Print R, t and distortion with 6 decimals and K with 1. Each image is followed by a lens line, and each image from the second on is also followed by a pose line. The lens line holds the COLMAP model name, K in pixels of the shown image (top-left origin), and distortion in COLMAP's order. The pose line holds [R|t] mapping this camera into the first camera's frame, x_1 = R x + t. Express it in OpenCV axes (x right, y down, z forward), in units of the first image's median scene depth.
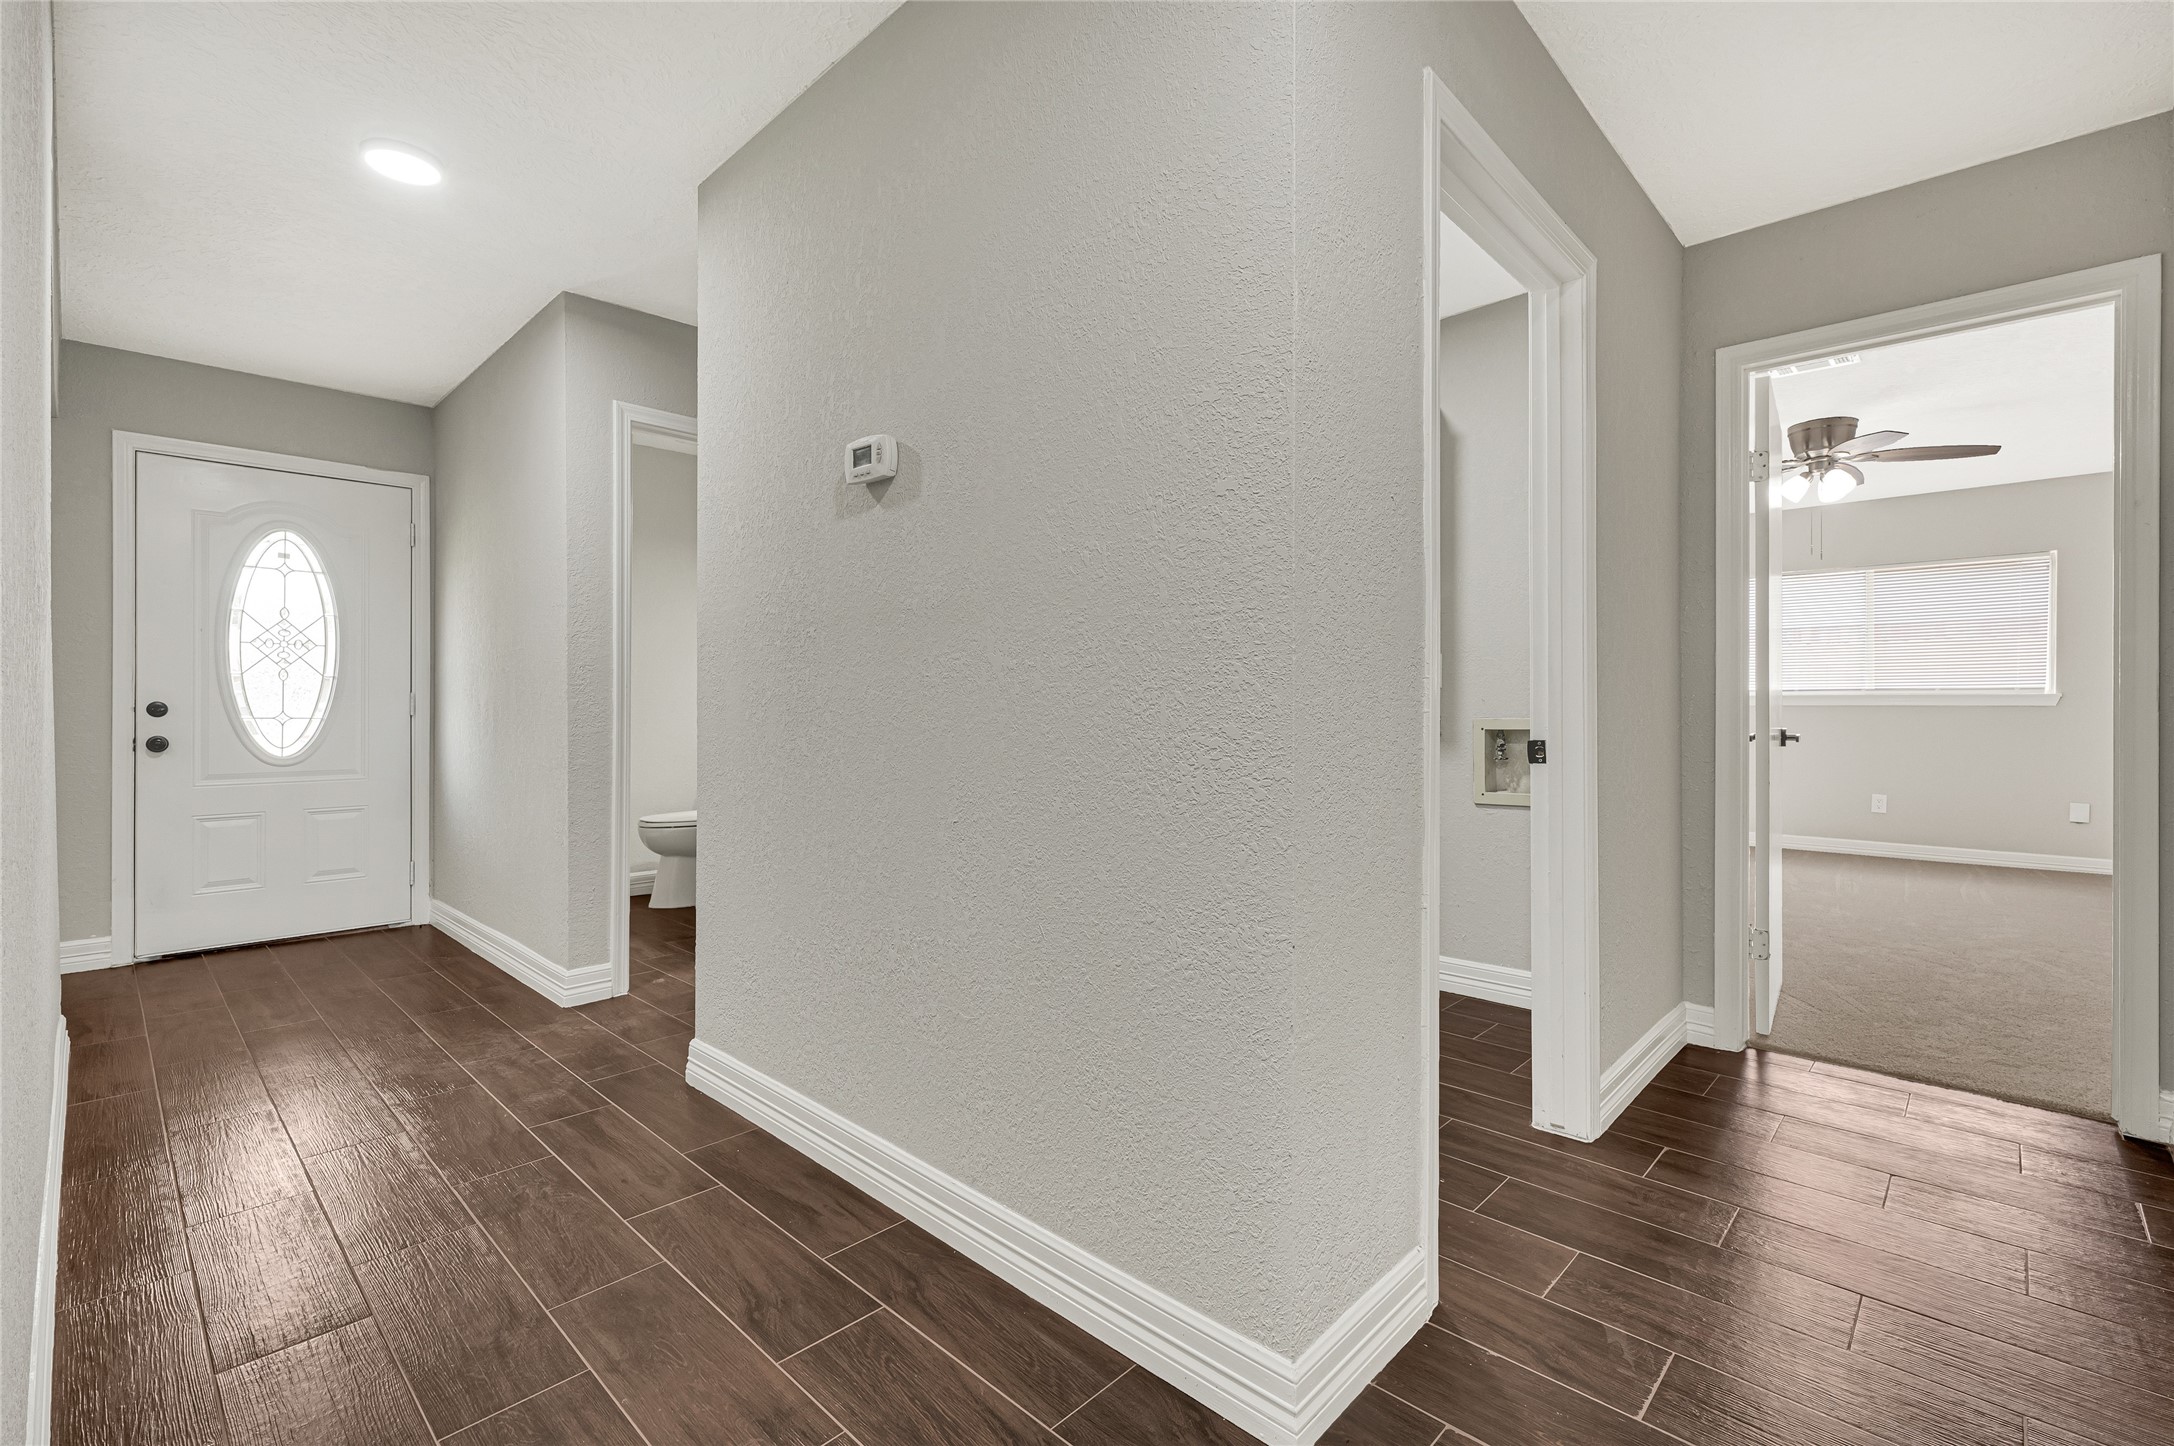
lens RADIAL K [[942.8, 0, 1102.3], [0, 942.8, 718.8], [0, 0, 1]] dist [-0.001693, -0.000481]
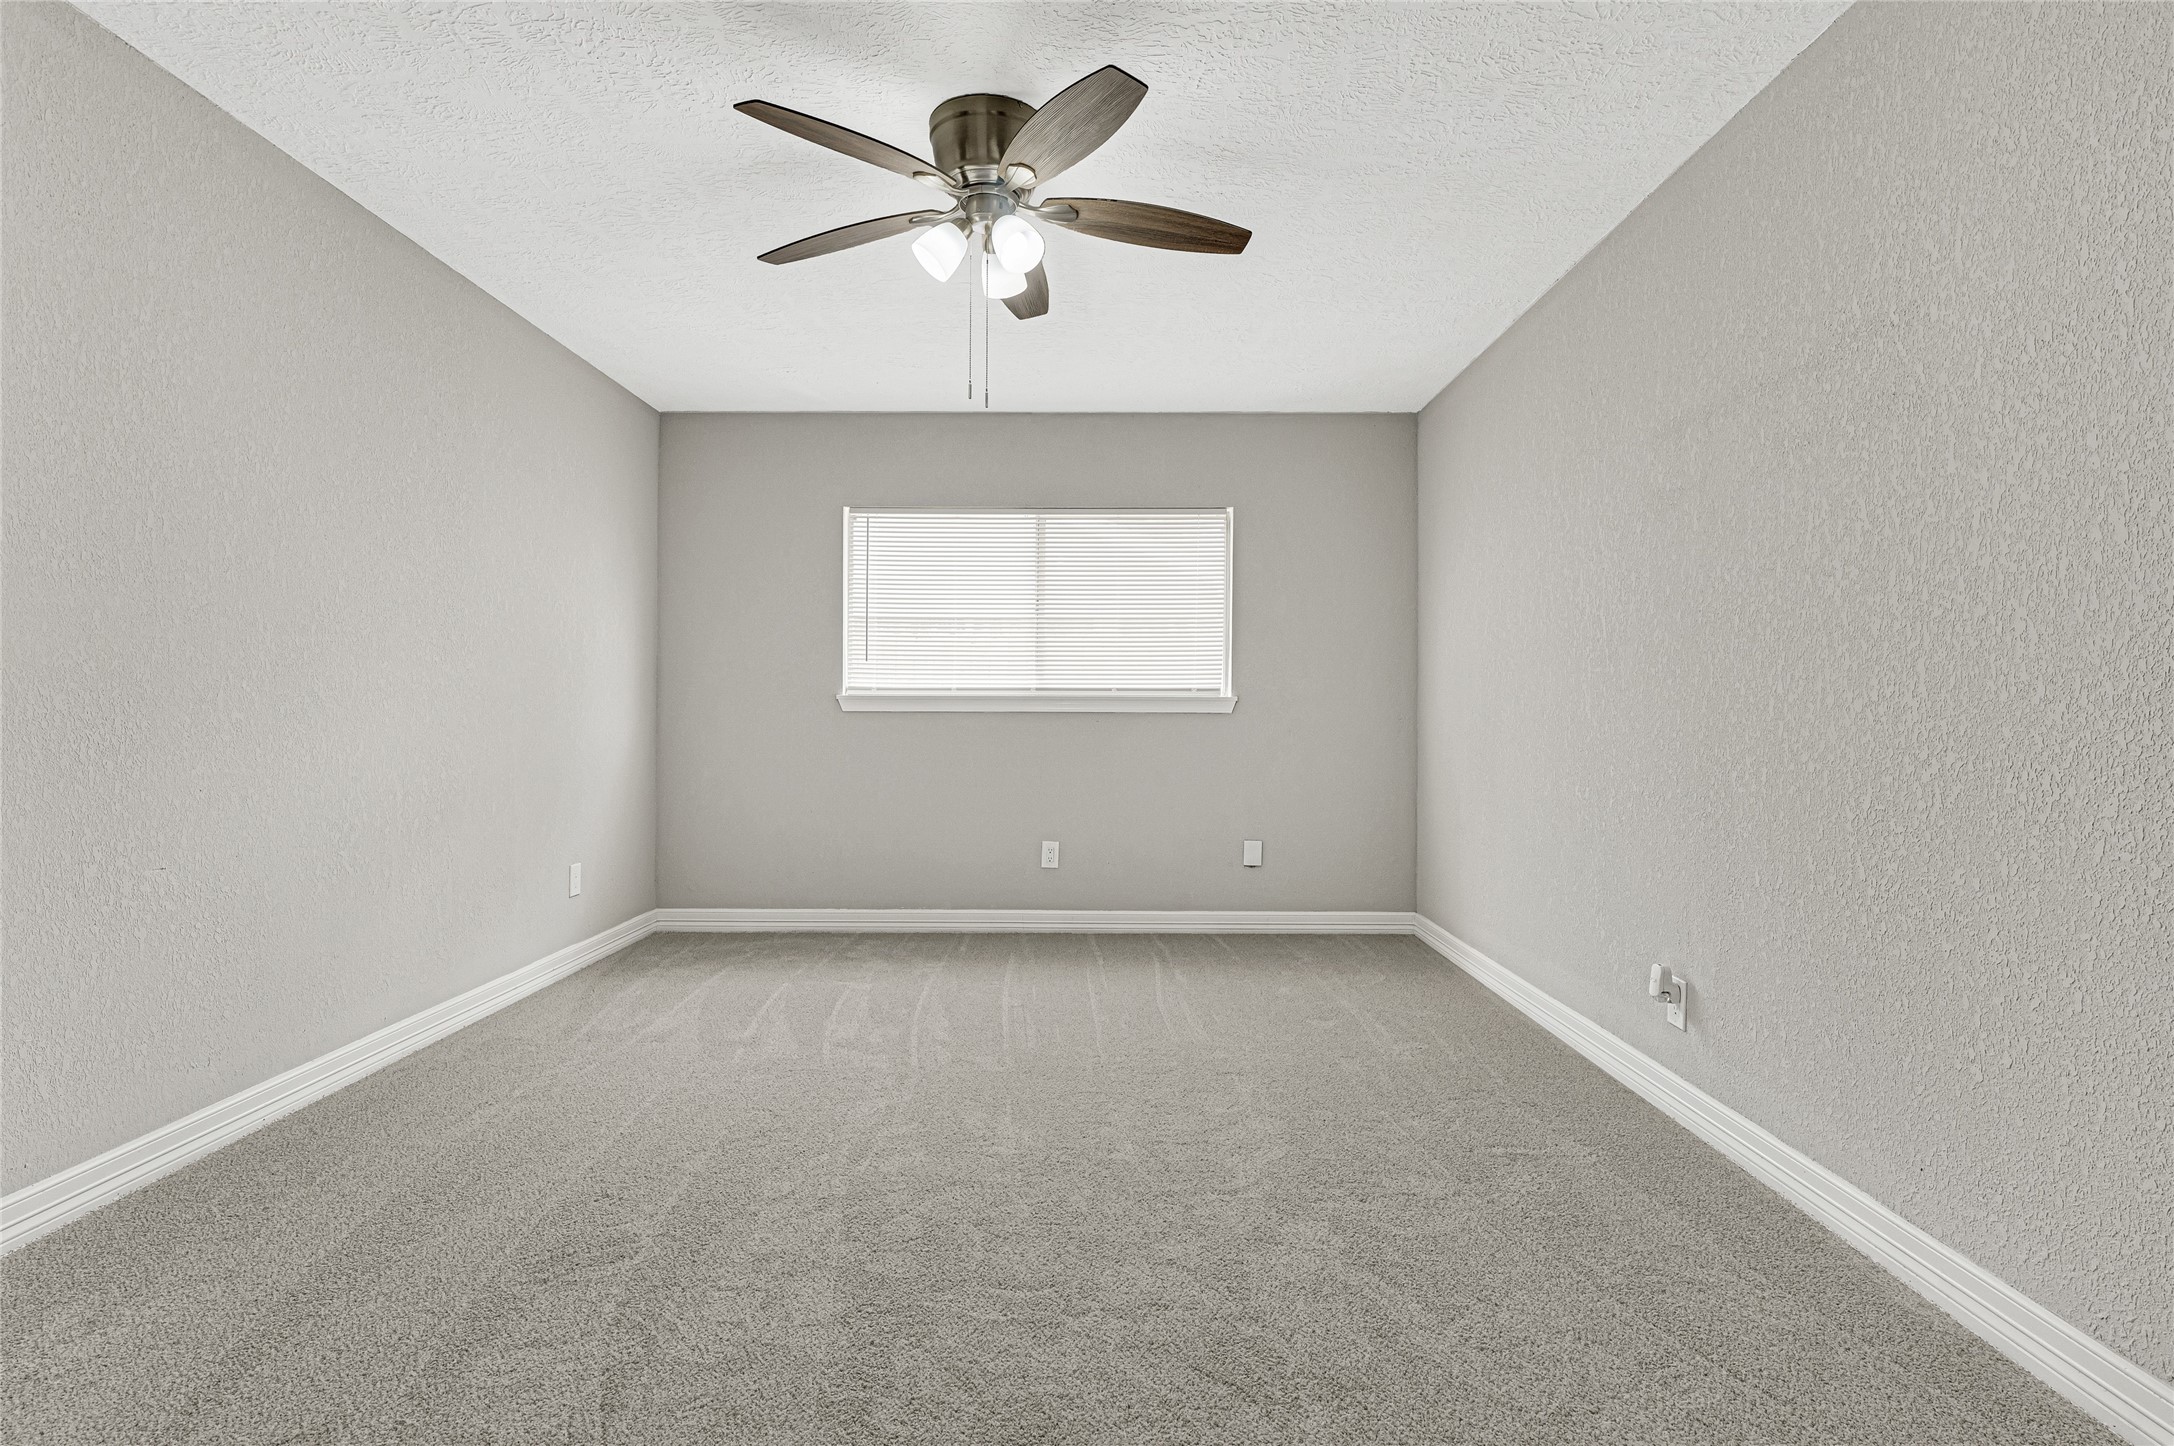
lens RADIAL K [[1138.6, 0, 1096.2], [0, 1138.6, 727.5], [0, 0, 1]] dist [-0.000444, -0.000203]
pose [[0.729894, 0.001854, 0.683558, 0.372610], [-0.004737, 0.999986, 0.002345, -0.004779], [-0.683544, -0.004950, 0.729893, 0.490195]]
